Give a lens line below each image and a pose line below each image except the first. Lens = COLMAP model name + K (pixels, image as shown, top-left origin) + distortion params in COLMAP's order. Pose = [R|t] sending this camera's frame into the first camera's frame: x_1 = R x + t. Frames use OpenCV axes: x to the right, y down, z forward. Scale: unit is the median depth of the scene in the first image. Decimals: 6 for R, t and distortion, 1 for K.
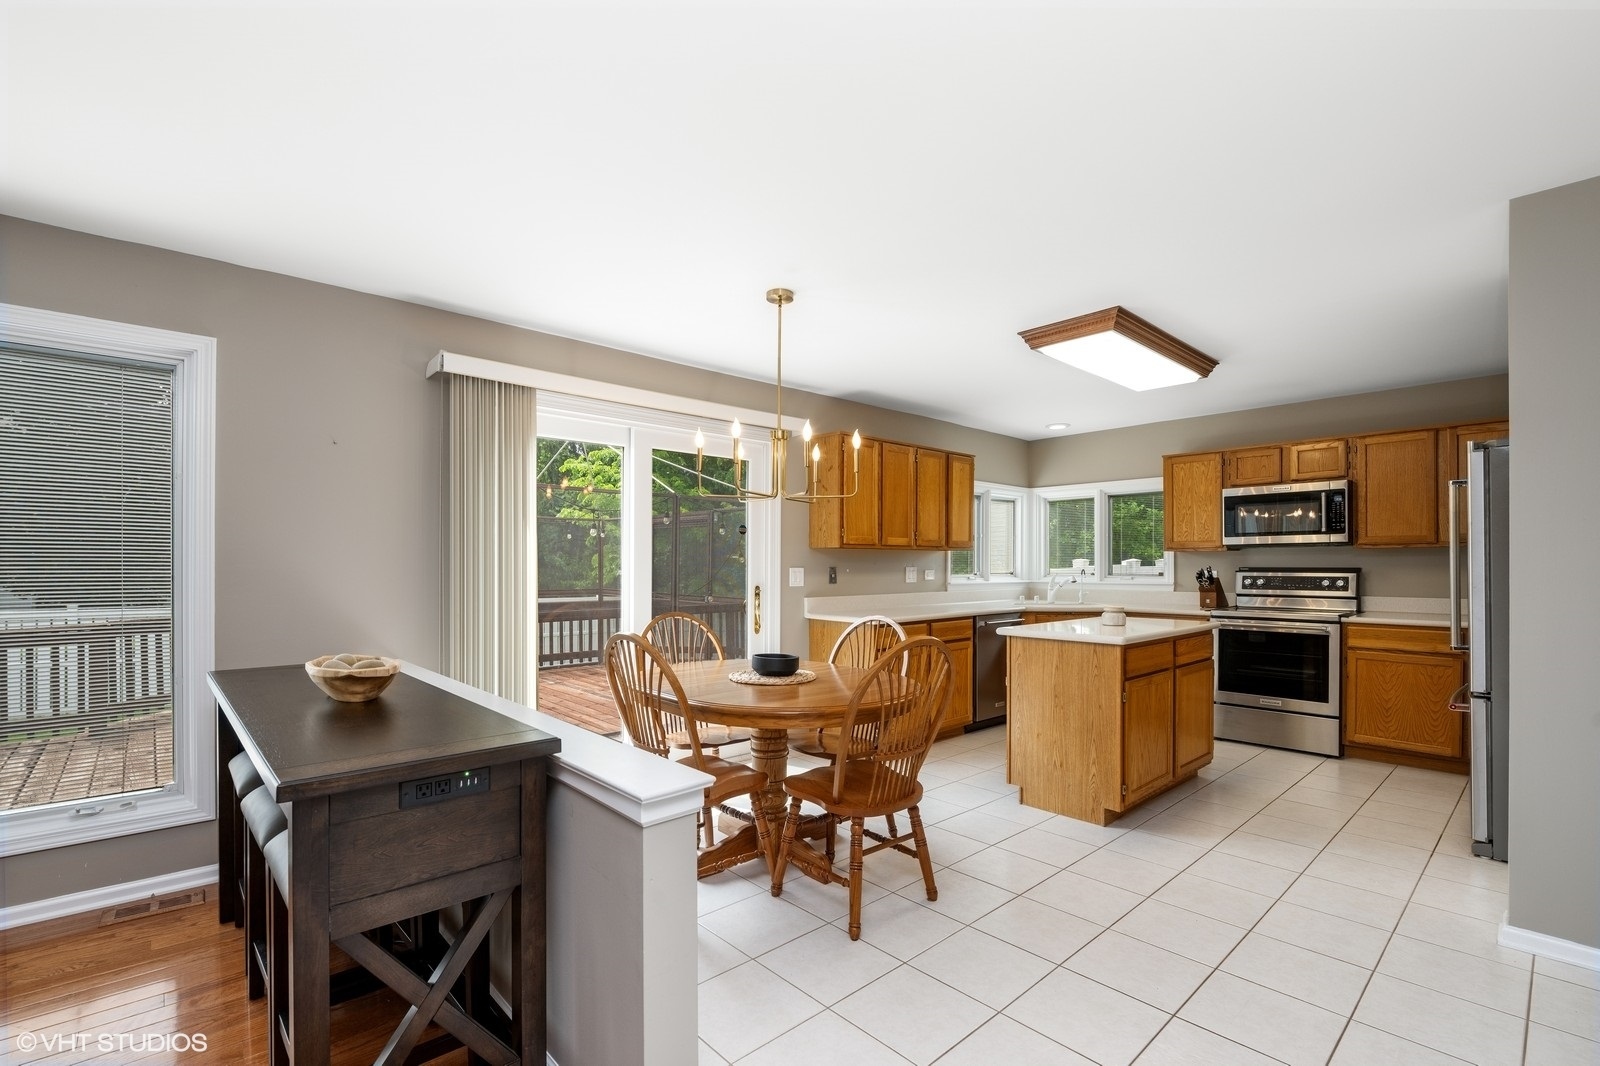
lens RADIAL K [[707.0, 0, 797.4], [0, 707.0, 567.7], [0, 0, 1]] dist [-0.015204, -0.000327]
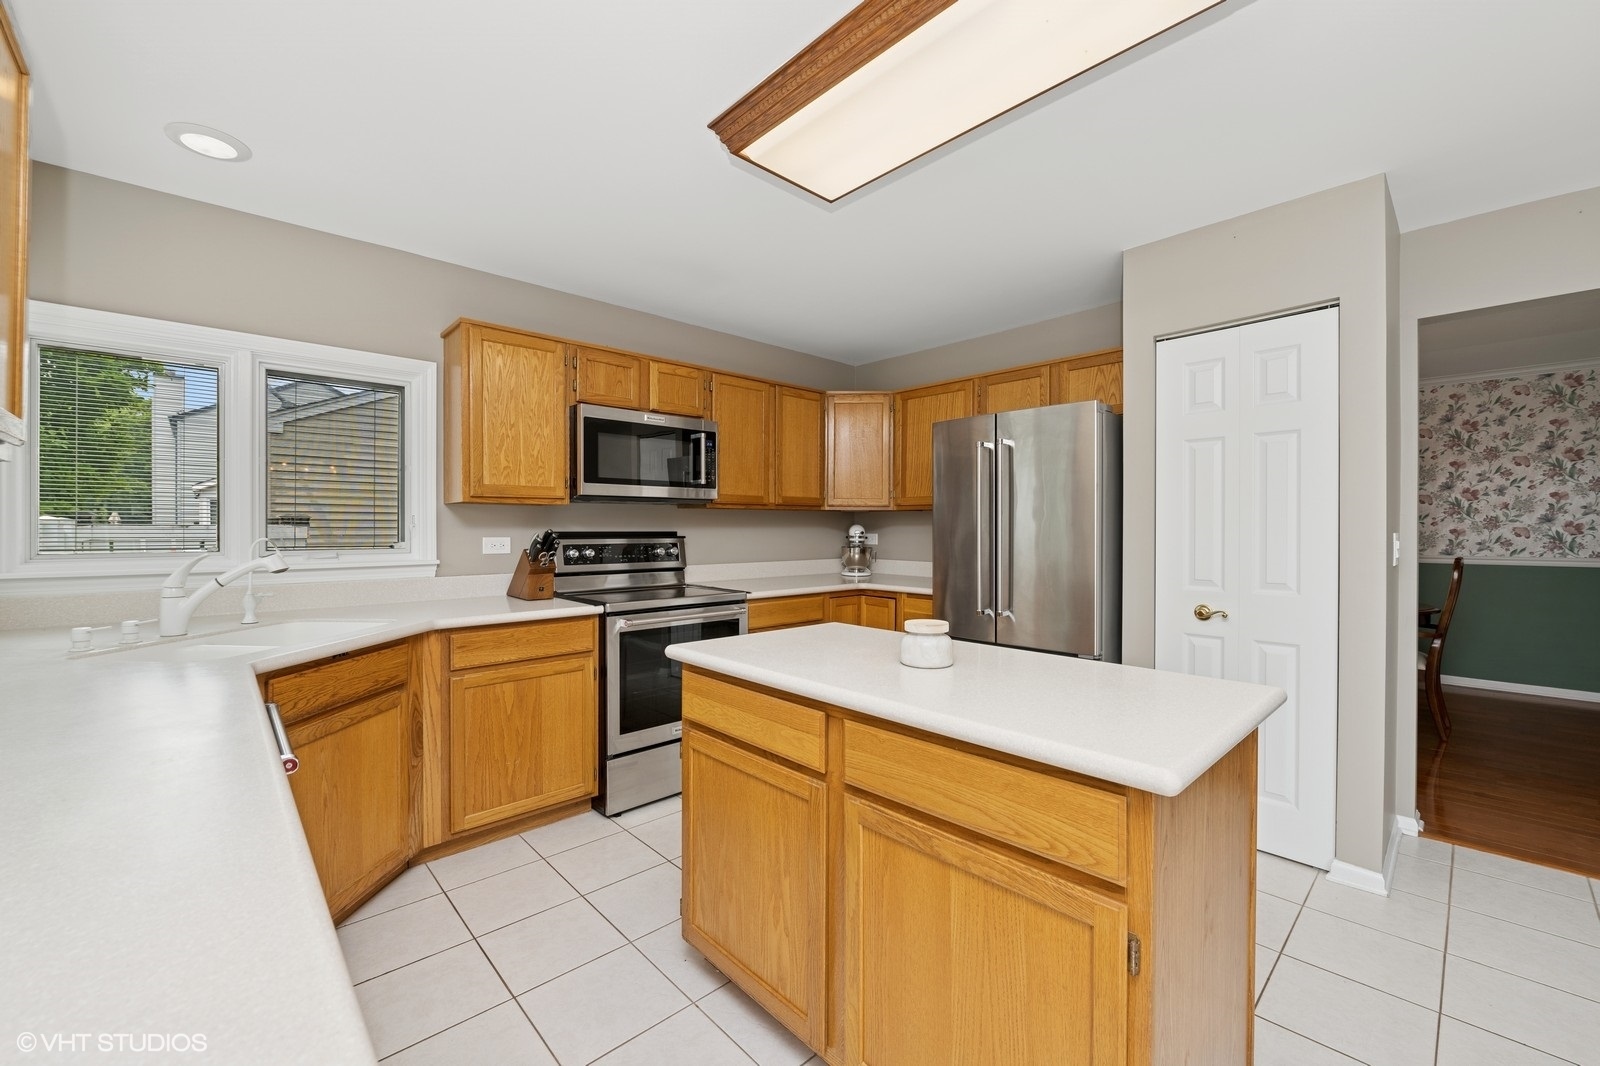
lens RADIAL K [[650.0, 0, 809.2], [0, 650.0, 530.6], [0, 0, 1]] dist [0.000457, -0.000019]
pose [[-0.018637, -0.001640, 0.999825, 0.036219], [0.003160, 0.999994, 0.001699, -0.001789], [-0.999821, 0.003191, -0.018631, 0.826766]]
